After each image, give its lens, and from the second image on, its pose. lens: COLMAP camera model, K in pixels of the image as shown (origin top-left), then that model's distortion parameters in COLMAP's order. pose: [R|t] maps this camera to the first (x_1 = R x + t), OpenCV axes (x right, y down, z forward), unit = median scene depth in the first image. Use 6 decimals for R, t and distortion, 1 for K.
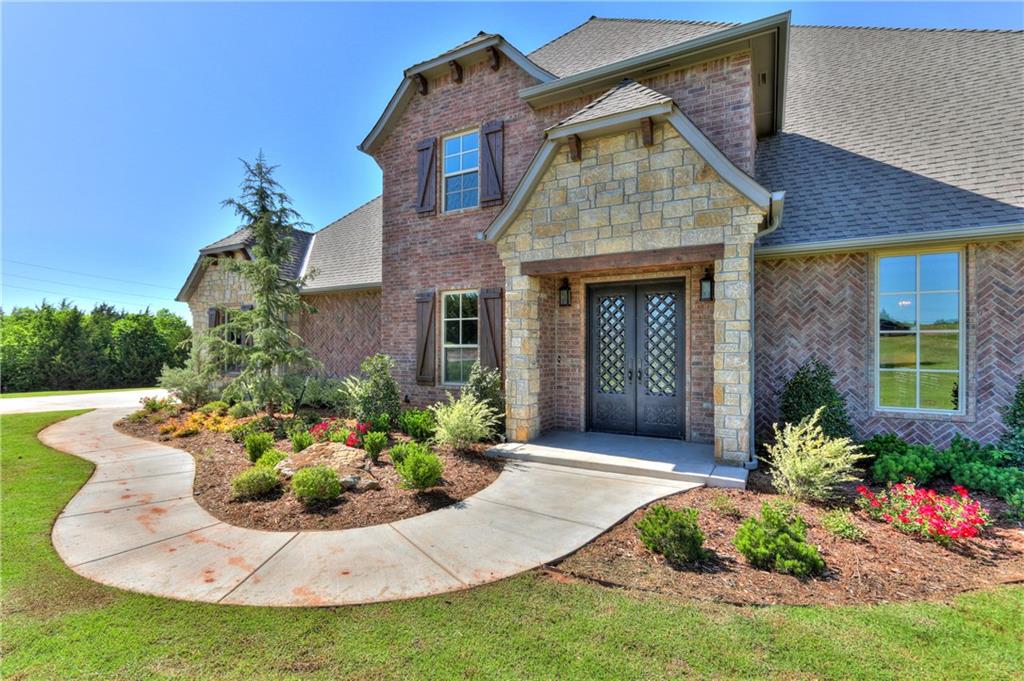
lens RADIAL K [[445.8, 0, 512.0], [0, 445.8, 340.5], [0, 0, 1]] dist [0.010011, 0.000221]
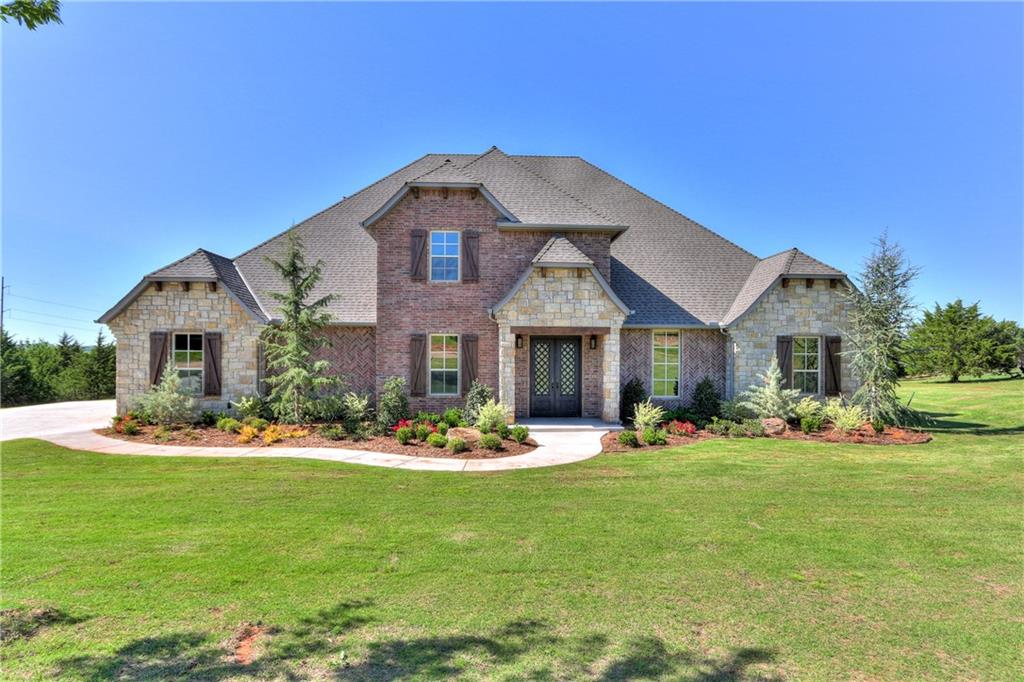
lens RADIAL K [[463.6, 0, 512.0], [0, 463.6, 341.0], [0, 0, 1]] dist [0.002545, 0.000497]
pose [[0.868148, 0.014155, 0.496103, -0.752908], [-0.010870, 0.999896, -0.009507, -0.078946], [-0.496186, 0.002861, 0.868212, -0.534529]]
